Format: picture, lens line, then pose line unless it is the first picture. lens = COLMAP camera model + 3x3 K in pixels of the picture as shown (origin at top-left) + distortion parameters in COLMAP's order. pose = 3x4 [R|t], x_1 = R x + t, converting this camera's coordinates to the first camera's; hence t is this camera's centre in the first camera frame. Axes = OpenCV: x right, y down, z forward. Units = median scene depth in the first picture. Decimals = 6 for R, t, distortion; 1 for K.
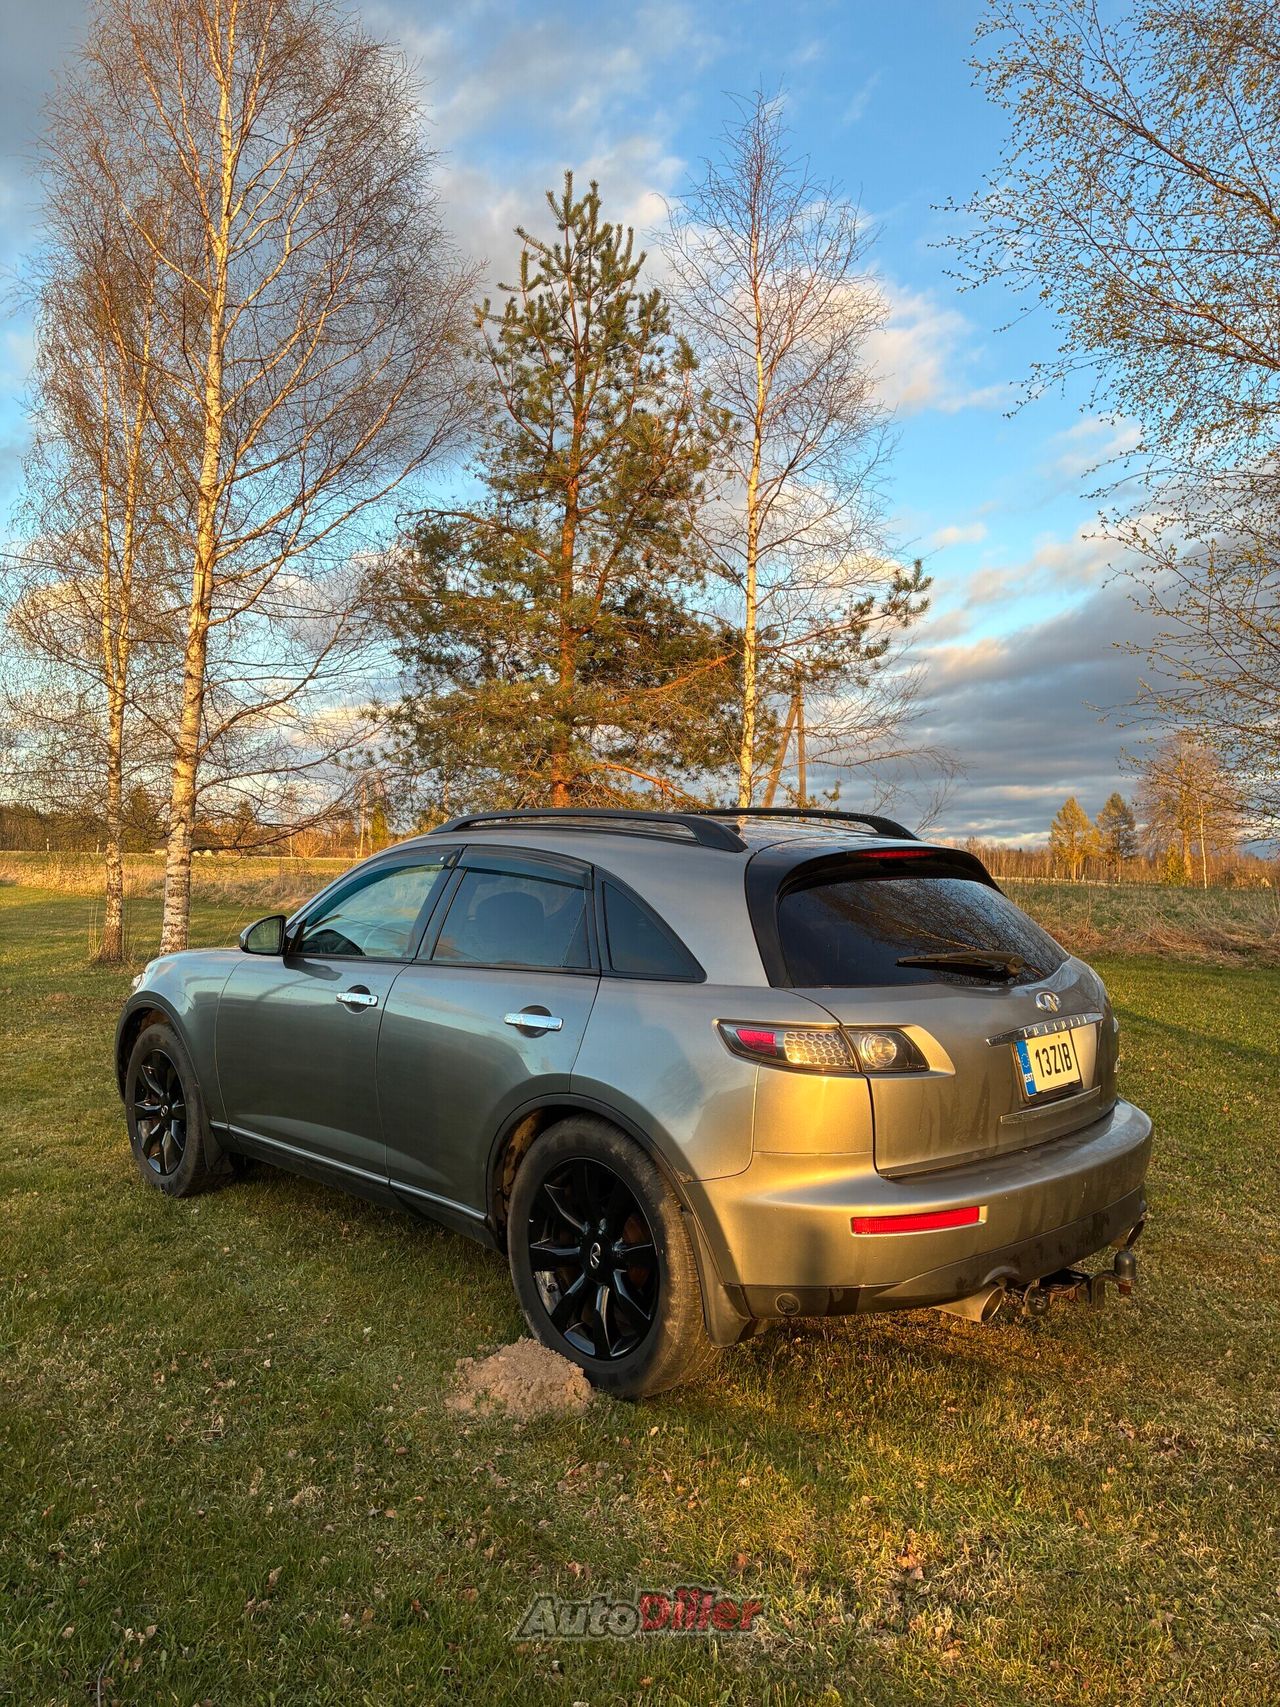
lens RADIAL K [[1301.9, 0, 649.6], [0, 1301.9, 861.1], [0, 0, 1]] dist [0.034269, -0.039009]
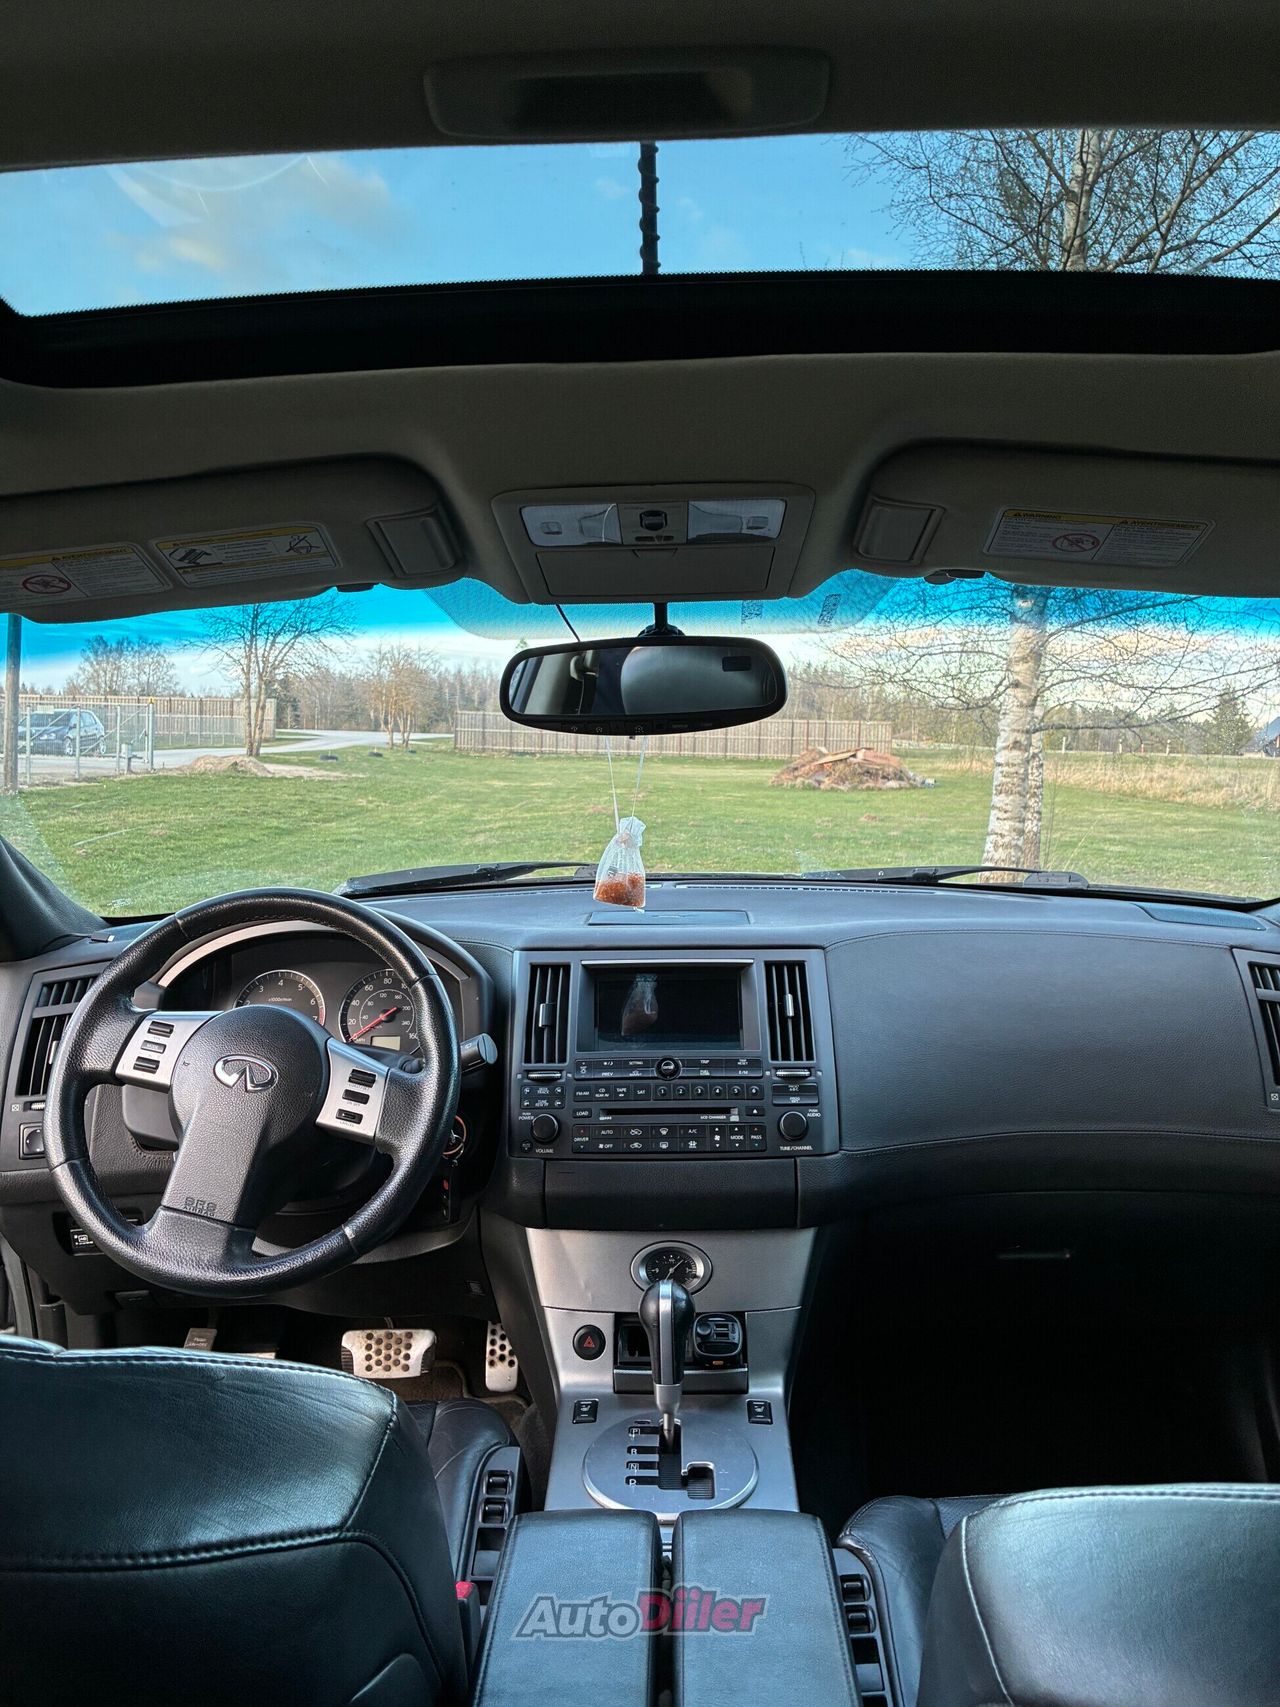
lens RADIAL K [[1301.9, 0, 636.5], [0, 1301.9, 841.4], [0, 0, 1]] dist [0.034269, -0.039009]
pose [[0.695130, 0.057803, -0.716556, 0.002630], [-0.015827, 0.997751, 0.065133, 0.008918], [0.718709, -0.033935, 0.694482, 0.343189]]
